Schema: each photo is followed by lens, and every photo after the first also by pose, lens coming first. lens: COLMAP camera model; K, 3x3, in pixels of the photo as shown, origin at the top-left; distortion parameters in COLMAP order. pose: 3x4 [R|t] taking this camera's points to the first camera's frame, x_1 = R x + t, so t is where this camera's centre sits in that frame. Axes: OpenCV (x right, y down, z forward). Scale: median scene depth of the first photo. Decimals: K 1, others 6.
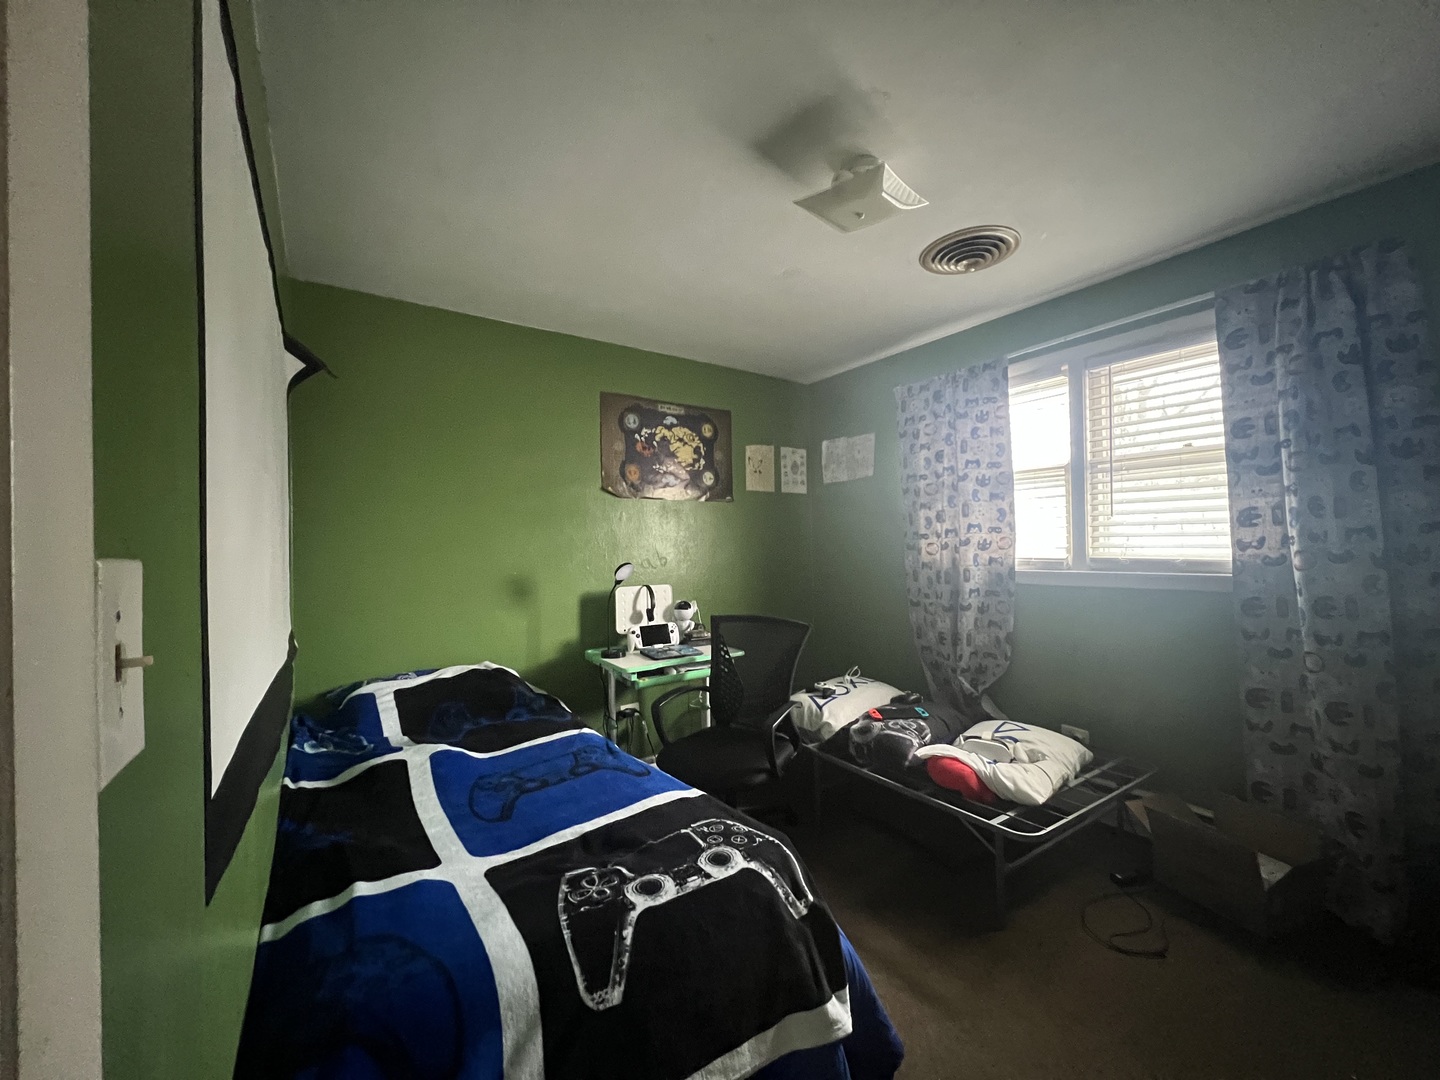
lens RADIAL K [[568.8, 0, 705.5], [0, 568.8, 549.1], [0, 0, 1]] dist [-0.007138, -0.000654]
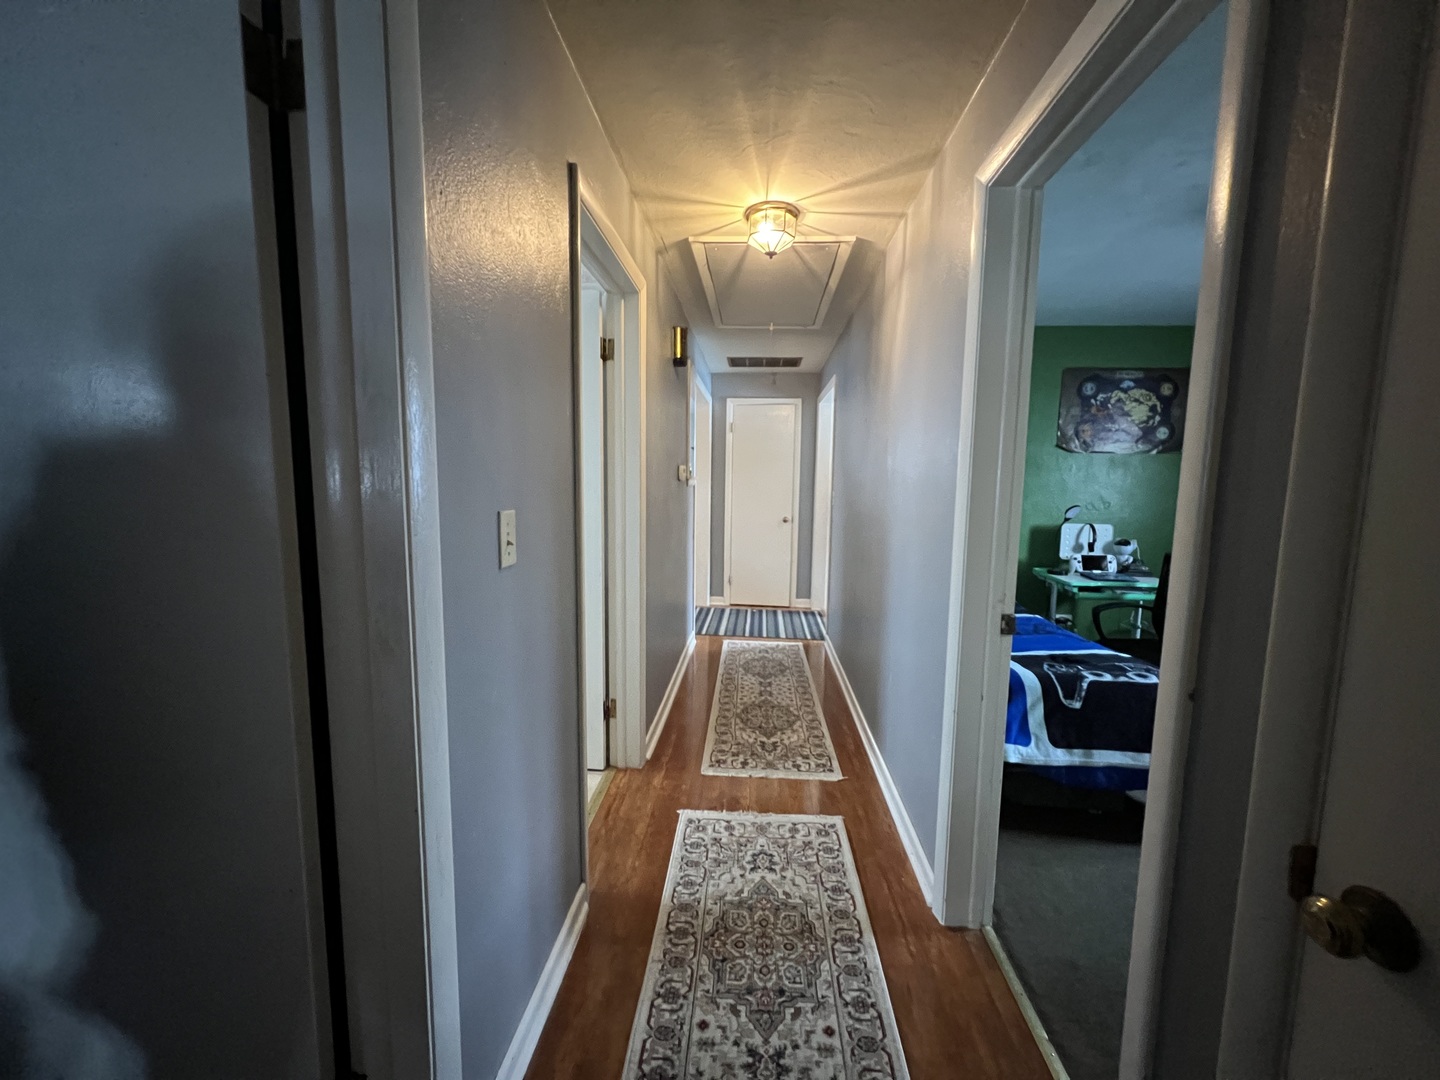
lens RADIAL K [[568.8, 0, 718.2], [0, 568.8, 543.4], [0, 0, 1]] dist [-0.007138, -0.000654]
pose [[0.795470, 0.096878, -0.598199, -0.003535], [-0.029649, 0.992178, 0.121256, -0.020372], [0.605267, -0.078719, 0.792120, -0.489710]]
